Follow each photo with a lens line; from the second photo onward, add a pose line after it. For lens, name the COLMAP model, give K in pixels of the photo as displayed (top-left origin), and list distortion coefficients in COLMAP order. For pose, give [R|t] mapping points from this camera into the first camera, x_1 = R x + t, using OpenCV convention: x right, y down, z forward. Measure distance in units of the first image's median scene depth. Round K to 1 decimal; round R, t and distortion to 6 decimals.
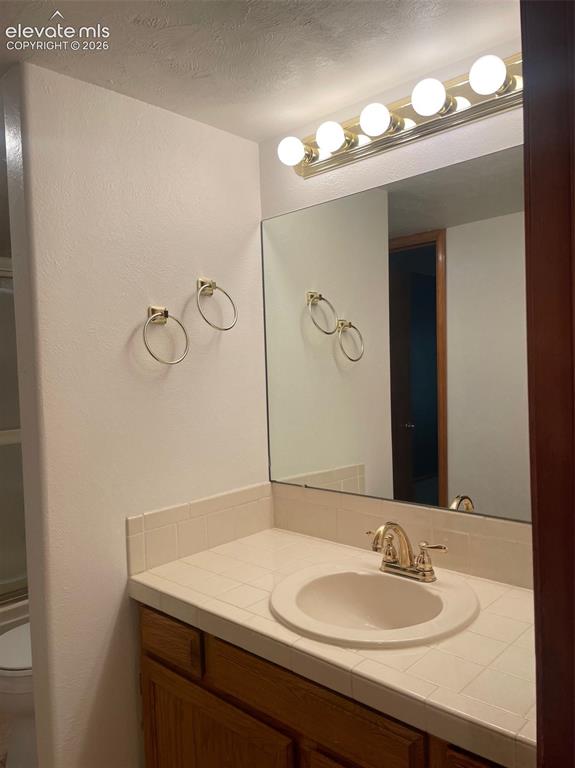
lens RADIAL K [[580.9, 0, 289.8], [0, 580.9, 380.2], [0, 0, 1]] dist [0.092738, -0.116910]
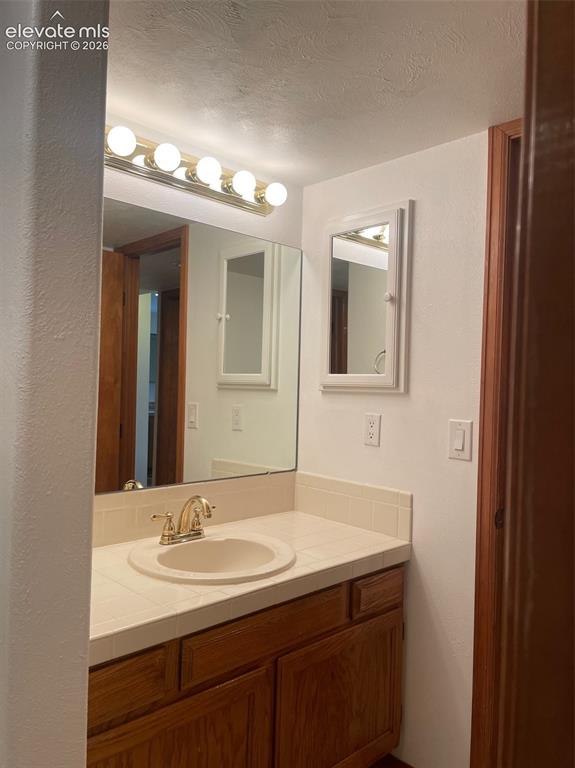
lens RADIAL K [[580.9, 0, 289.8], [0, 580.9, 380.2], [0, 0, 1]] dist [0.092738, -0.116910]
pose [[0.048878, 0.043010, 0.997878, -1.085677], [-0.002664, 0.999074, -0.042931, 0.054463], [-0.998801, -0.000560, 0.048947, 0.771620]]
